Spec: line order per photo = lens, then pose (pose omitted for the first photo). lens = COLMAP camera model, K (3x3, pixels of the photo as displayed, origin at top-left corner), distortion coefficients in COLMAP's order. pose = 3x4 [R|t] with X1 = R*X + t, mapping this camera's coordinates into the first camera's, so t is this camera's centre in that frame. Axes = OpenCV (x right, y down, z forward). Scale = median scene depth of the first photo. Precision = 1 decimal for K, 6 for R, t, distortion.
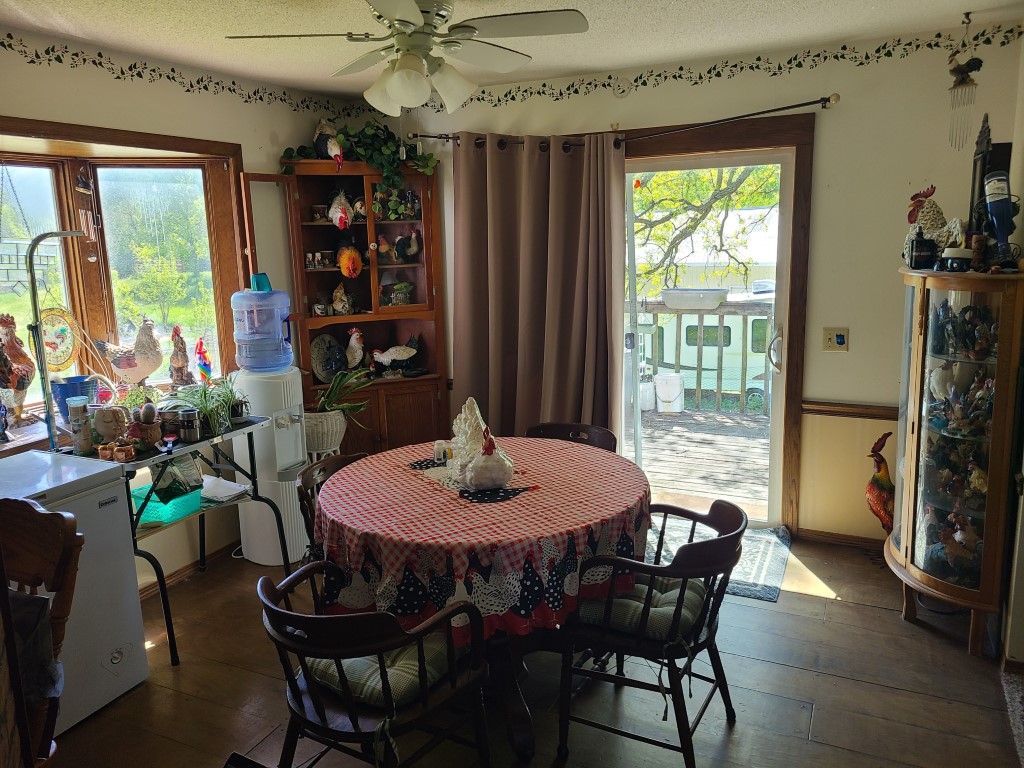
lens RADIAL K [[769.6, 0, 513.5], [0, 769.6, 377.5], [0, 0, 1]] dist [0.050803, -0.012252]
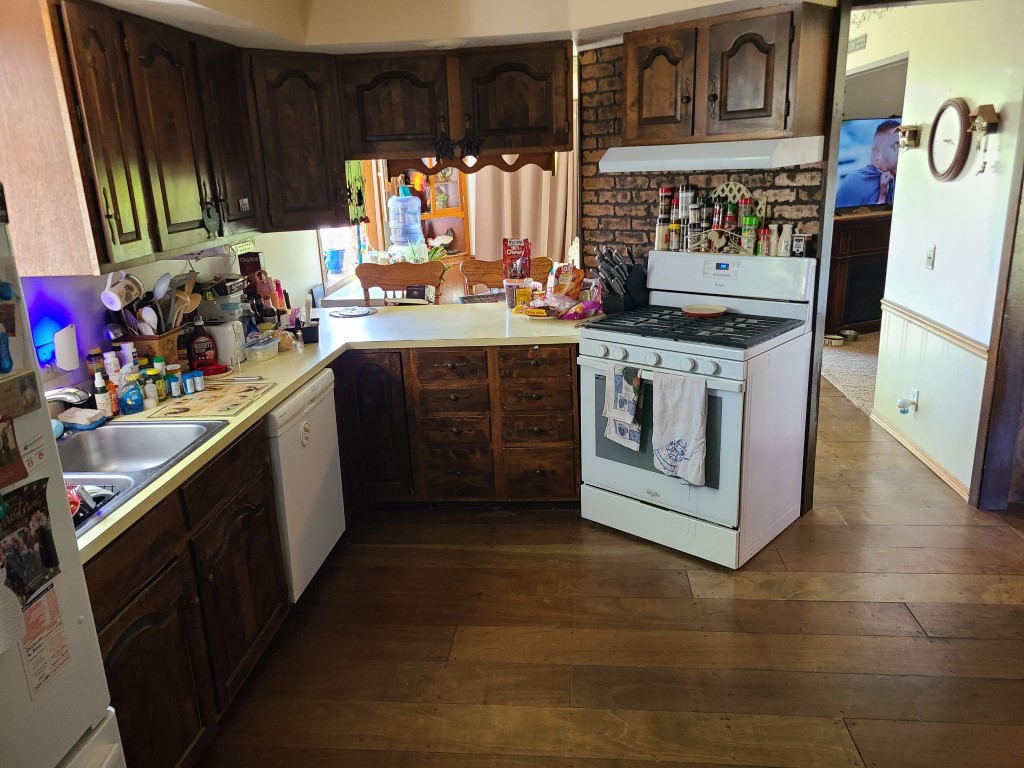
lens RADIAL K [[769.6, 0, 511.7], [0, 769.6, 382.8], [0, 0, 1]] dist [0.050803, -0.012252]
pose [[0.932250, -0.107591, 0.345447, -0.626728], [0.079270, 0.992303, 0.095133, 0.129578], [-0.353023, -0.061304, 0.933604, -0.601515]]
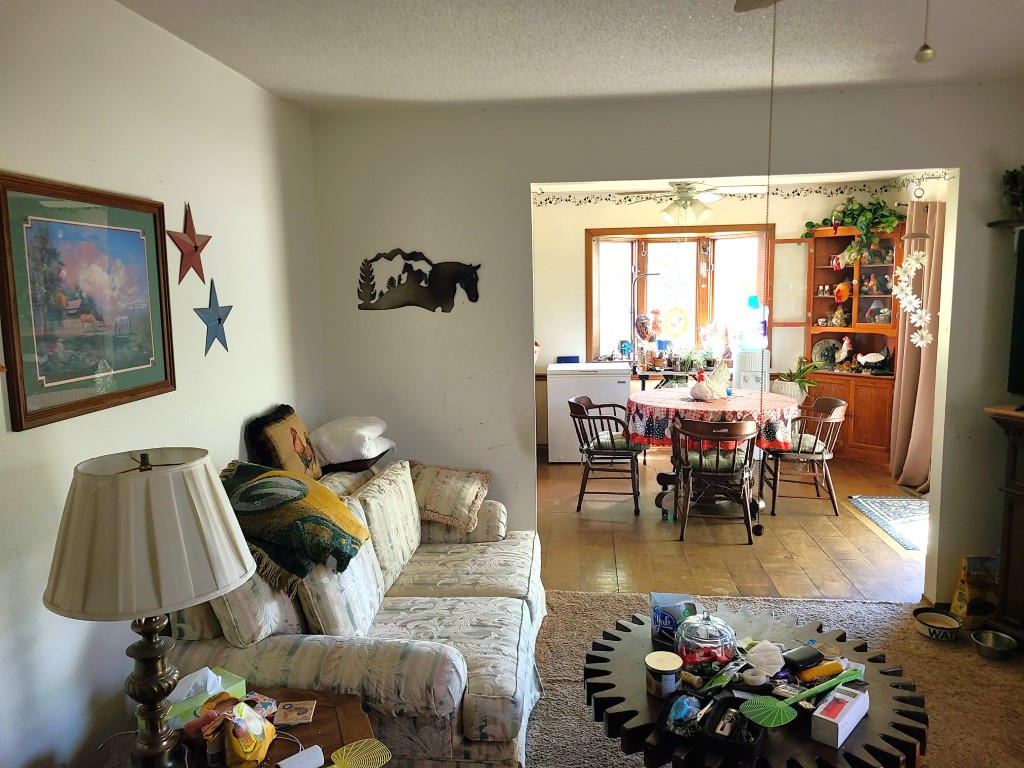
lens RADIAL K [[769.6, 0, 510.9], [0, 769.6, 384.9], [0, 0, 1]] dist [0.050803, -0.012252]
pose [[0.355758, 0.147334, -0.922892, 0.970363], [-0.171848, 0.980970, 0.090362, 0.002743], [0.918643, 0.126450, 0.374307, -0.140688]]
